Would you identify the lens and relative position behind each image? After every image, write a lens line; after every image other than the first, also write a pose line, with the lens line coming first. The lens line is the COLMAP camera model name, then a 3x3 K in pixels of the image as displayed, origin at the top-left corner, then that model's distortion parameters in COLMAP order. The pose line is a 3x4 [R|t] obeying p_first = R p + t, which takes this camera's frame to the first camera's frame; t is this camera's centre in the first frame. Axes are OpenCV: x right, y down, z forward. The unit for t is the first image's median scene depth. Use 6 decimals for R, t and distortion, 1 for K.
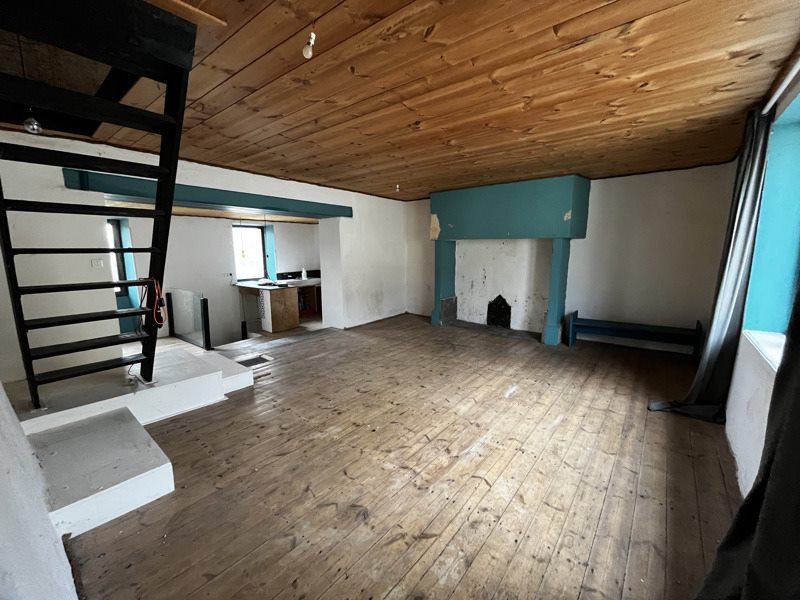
lens RADIAL K [[326.1, 0, 400.0], [0, 326.1, 304.4], [0, 0, 1]] dist [-0.003314, -0.000315]
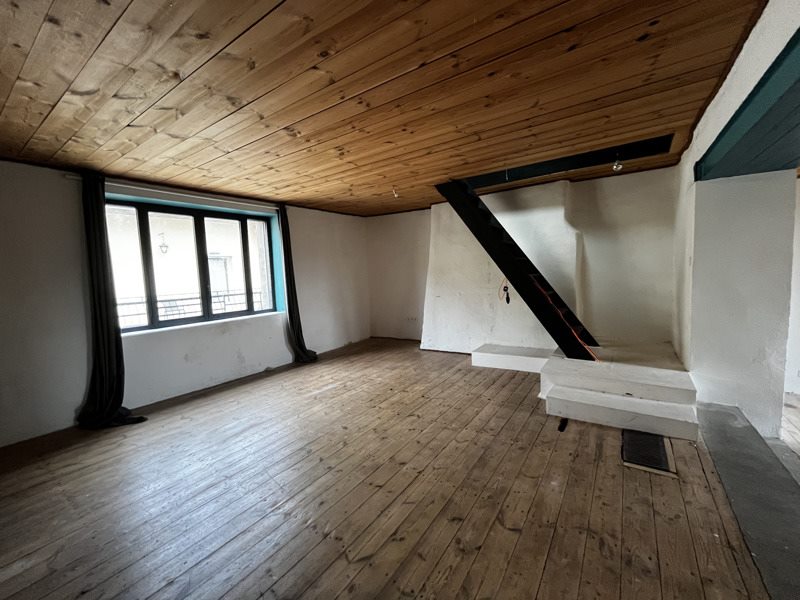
lens RADIAL K [[326.1, 0, 400.6], [0, 326.1, 298.5], [0, 0, 1]] dist [-0.003314, -0.000315]
pose [[-0.995848, 0.057661, -0.070443, -0.038335], [0.038580, 0.968213, 0.247135, -0.316152], [0.082454, 0.243391, -0.966417, 2.042376]]
